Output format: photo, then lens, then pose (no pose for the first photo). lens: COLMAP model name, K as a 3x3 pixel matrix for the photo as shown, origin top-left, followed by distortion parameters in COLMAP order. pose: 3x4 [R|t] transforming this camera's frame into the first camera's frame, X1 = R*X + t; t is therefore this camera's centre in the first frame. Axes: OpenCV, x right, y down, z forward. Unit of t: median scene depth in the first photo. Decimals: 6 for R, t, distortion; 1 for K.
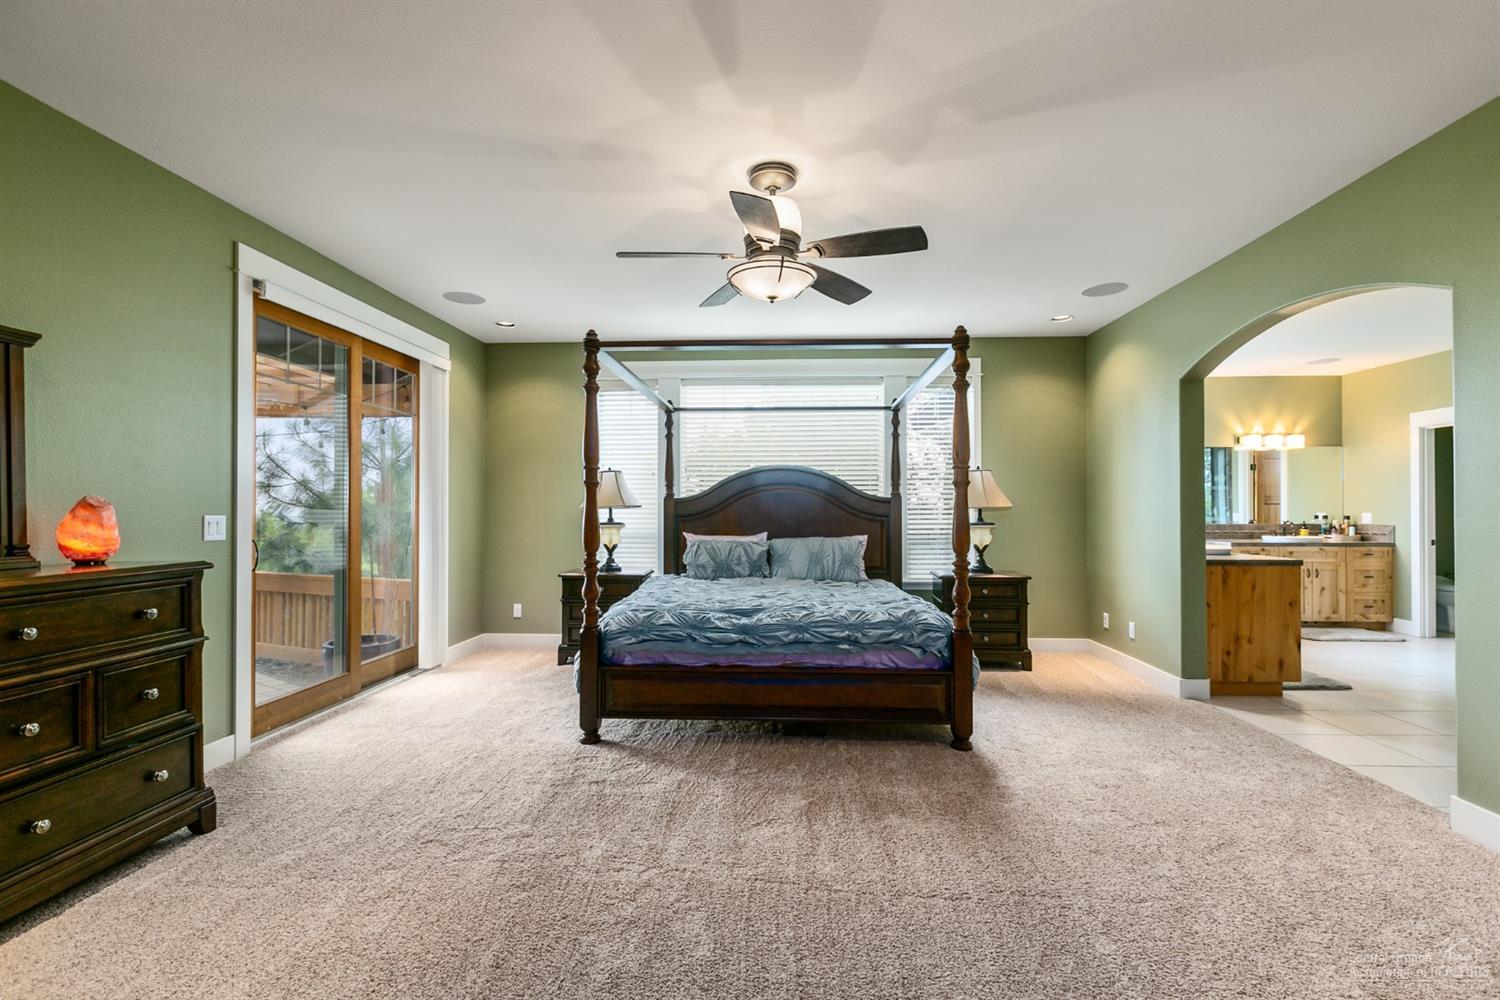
lens RADIAL K [[675.1, 0, 750.0], [0, 675.1, 504.3], [0, 0, 1]] dist [0.001653, -0.002130]
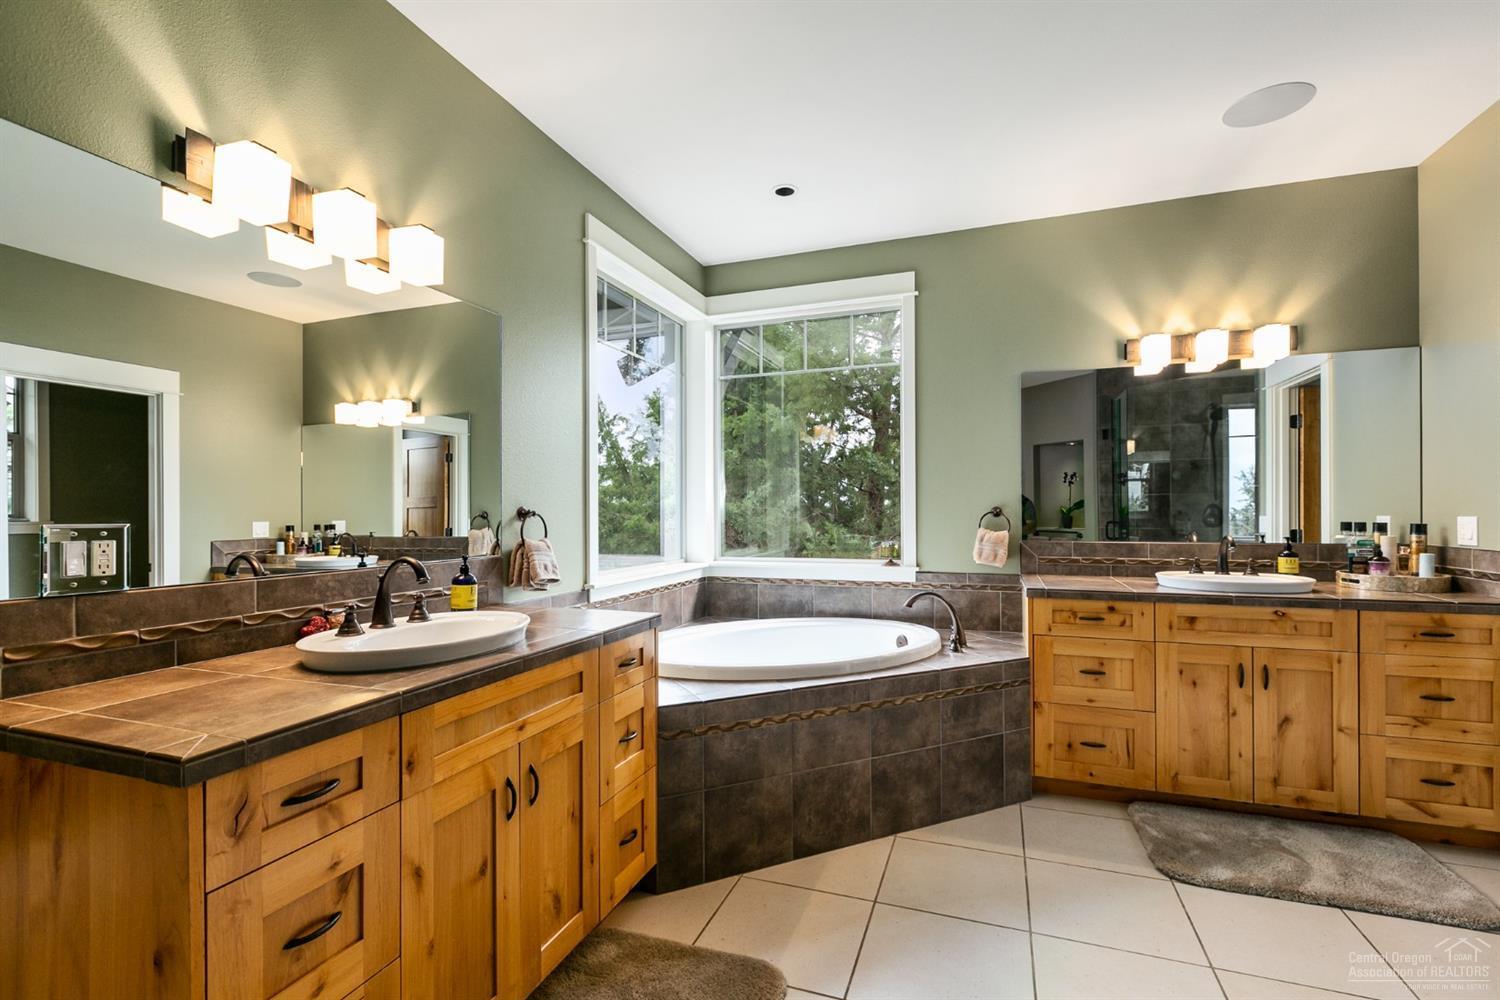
lens RADIAL K [[675.1, 0, 743.0], [0, 675.1, 510.3], [0, 0, 1]] dist [0.001653, -0.002130]
pose [[0.953739, -0.007536, -0.300542, 0.641460], [0.009067, 0.999952, 0.003701, 0.004491], [0.300500, -0.006255, 0.953761, 0.526006]]
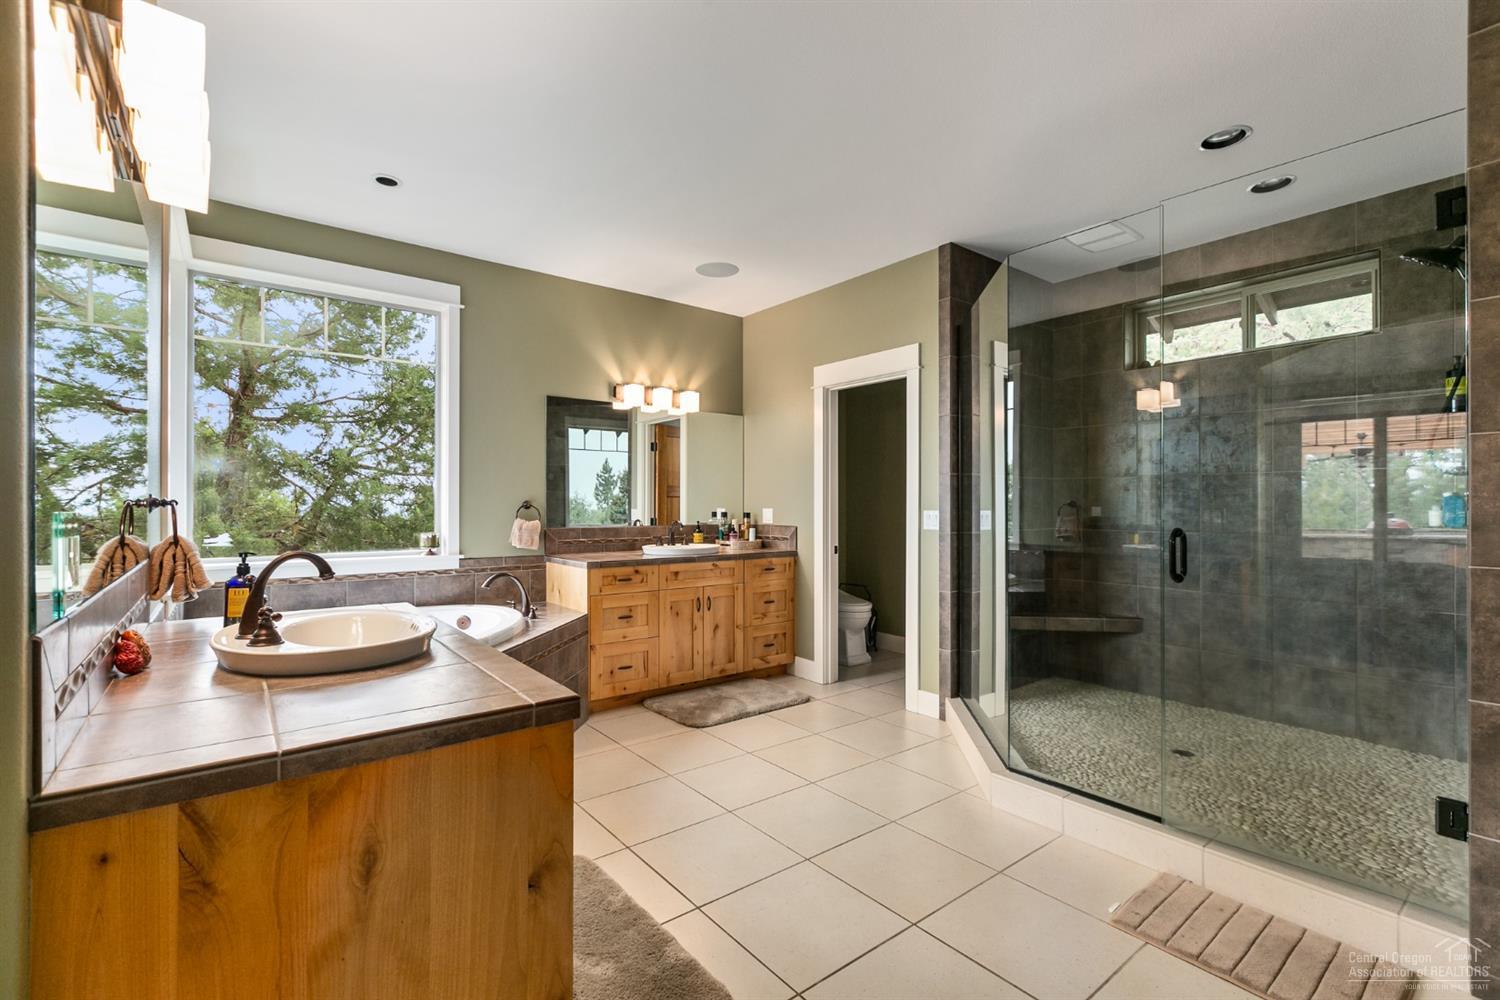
lens RADIAL K [[675.1, 0, 754.8], [0, 675.1, 499.4], [0, 0, 1]] dist [0.001653, -0.002130]
pose [[0.752343, 0.004605, 0.658755, 0.429085], [-0.004614, 0.999988, -0.001721, 0.004369], [-0.658755, -0.001744, 0.752356, 0.467438]]
